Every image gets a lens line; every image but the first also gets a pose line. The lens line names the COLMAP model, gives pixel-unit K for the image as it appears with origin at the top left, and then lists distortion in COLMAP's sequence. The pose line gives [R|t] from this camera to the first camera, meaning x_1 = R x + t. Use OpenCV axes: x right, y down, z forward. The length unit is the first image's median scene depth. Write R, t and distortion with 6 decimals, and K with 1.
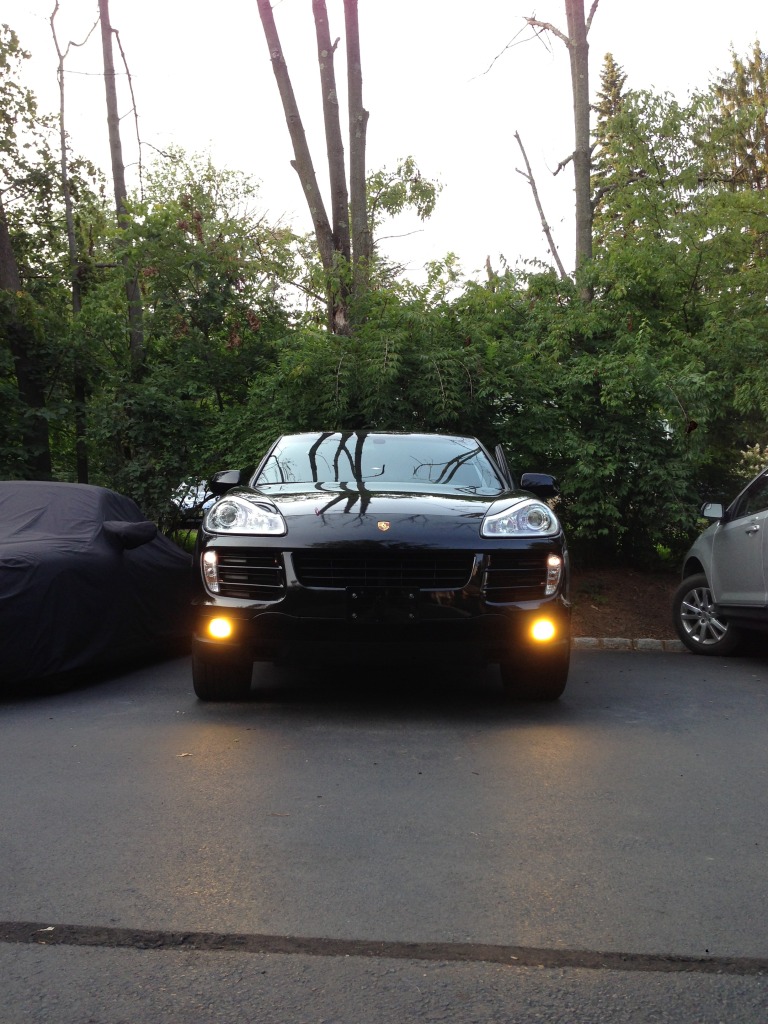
lens RADIAL K [[968.0, 0, 367.8], [0, 968.0, 508.9], [0, 0, 1]] dist [0.083586, 0.005002]
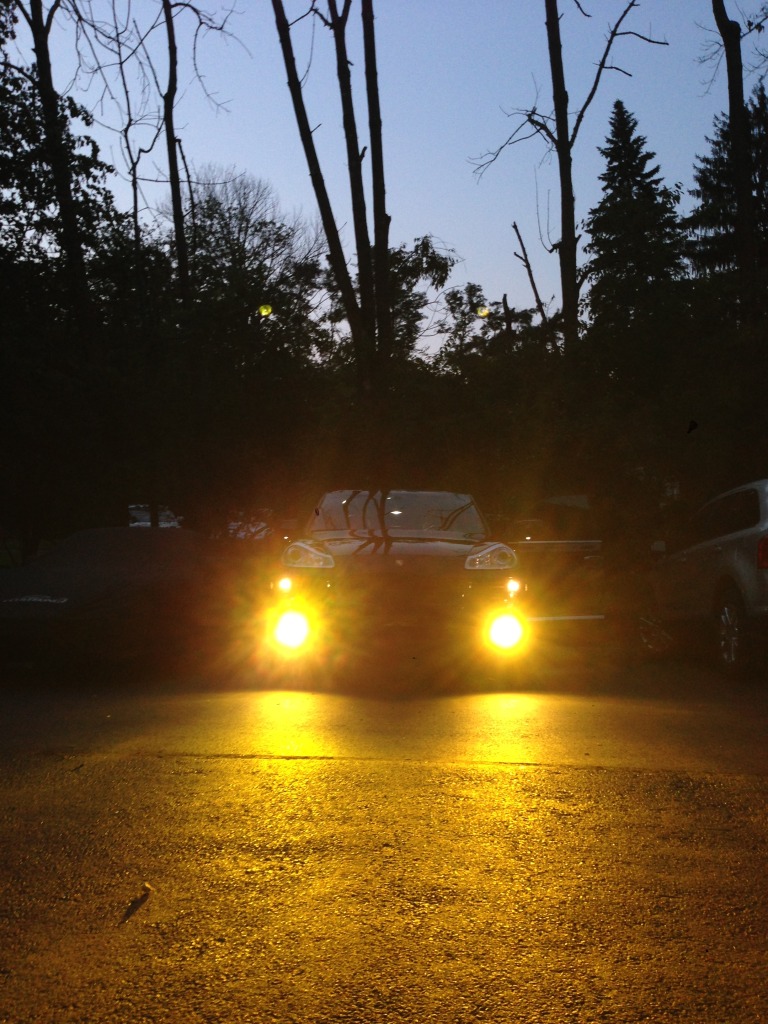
lens RADIAL K [[989.4, 0, 384.0], [0, 989.4, 512.0], [0, 0, 1]] dist [0.013608, -0.000538]
pose [[0.999981, -0.000744, -0.006175, 0.000009], [0.000611, 0.999768, -0.021551, -0.011914], [0.006190, 0.021547, 0.999749, -0.242102]]
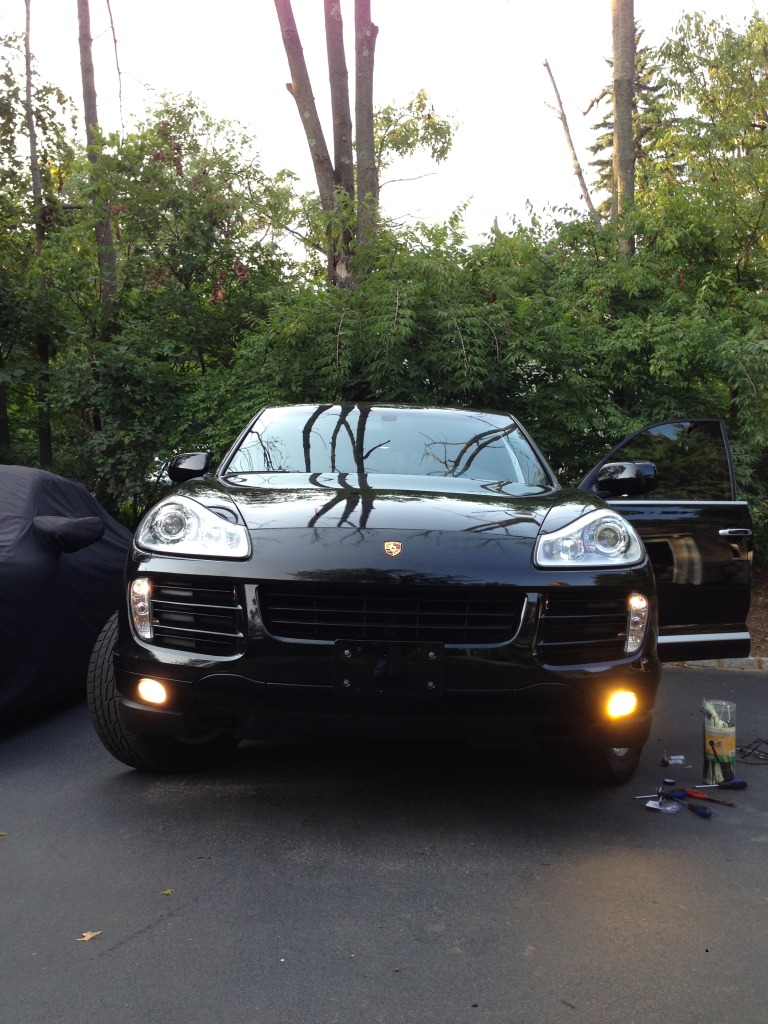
lens RADIAL K [[989.4, 0, 384.0], [0, 989.4, 512.0], [0, 0, 1]] dist [0.013608, -0.000538]
pose [[0.999786, 0.012473, 0.016525, -0.002943], [-0.013067, 0.999254, 0.036339, -0.014375], [-0.016060, -0.036548, 0.999203, 0.122439]]
